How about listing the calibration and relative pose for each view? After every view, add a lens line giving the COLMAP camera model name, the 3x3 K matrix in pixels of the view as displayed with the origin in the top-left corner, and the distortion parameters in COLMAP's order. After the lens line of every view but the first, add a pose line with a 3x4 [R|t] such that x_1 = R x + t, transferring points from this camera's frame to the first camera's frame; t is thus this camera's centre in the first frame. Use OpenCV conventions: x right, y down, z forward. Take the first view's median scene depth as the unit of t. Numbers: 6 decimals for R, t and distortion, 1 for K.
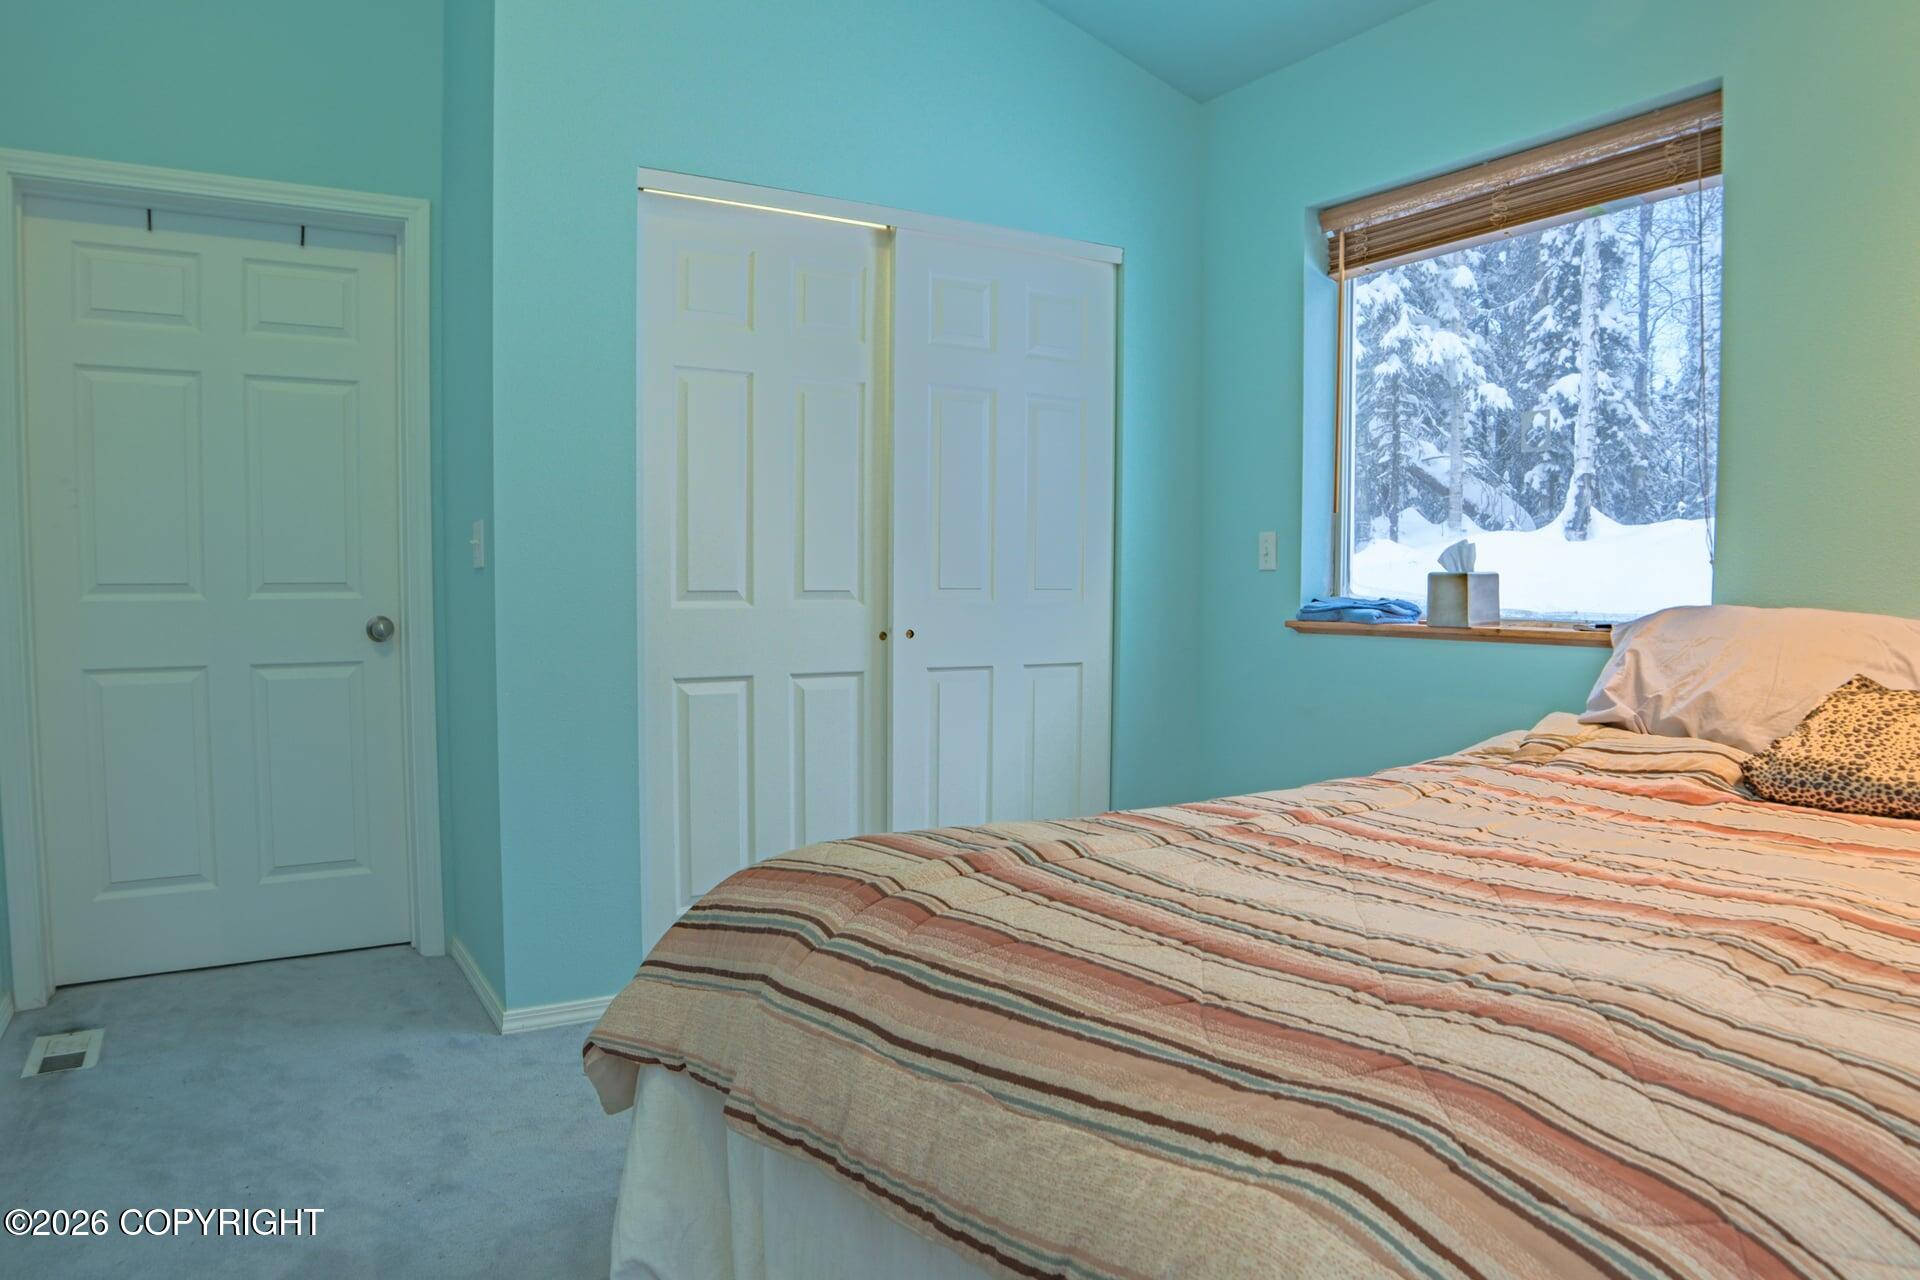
lens RADIAL K [[1221.4, 0, 1052.3], [0, 1221.4, 644.9], [0, 0, 1]] dist [-0.089369, 0.002974]
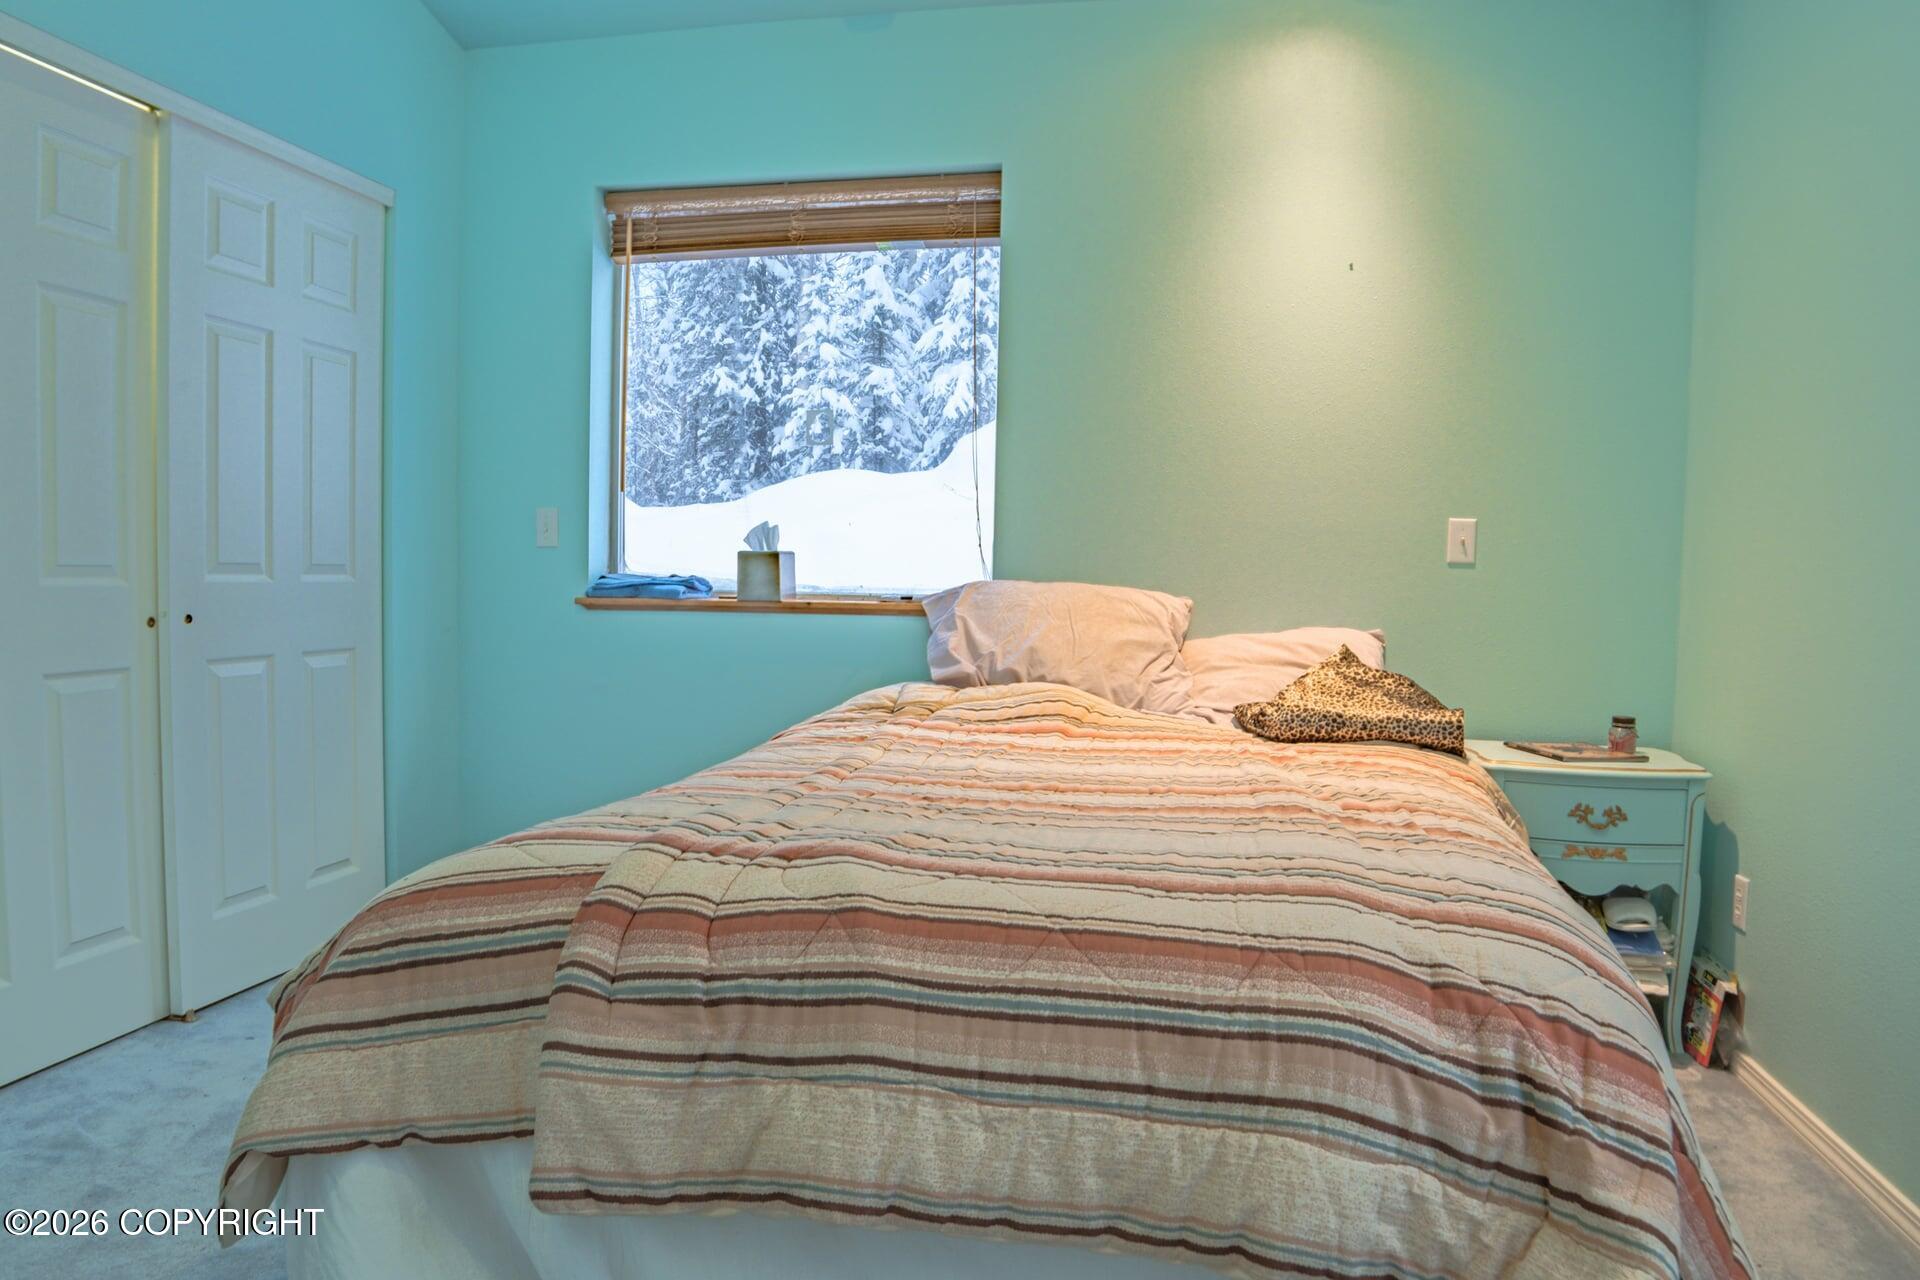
lens RADIAL K [[1221.1, 0, 971.7], [0, 1221.1, 652.6], [0, 0, 1]] dist [-0.121494, 0.048474]
pose [[0.701955, -0.040189, 0.711086, -0.322179], [0.024001, 0.999174, 0.032779, 0.000611], [-0.711817, -0.005943, 0.702340, 0.085746]]
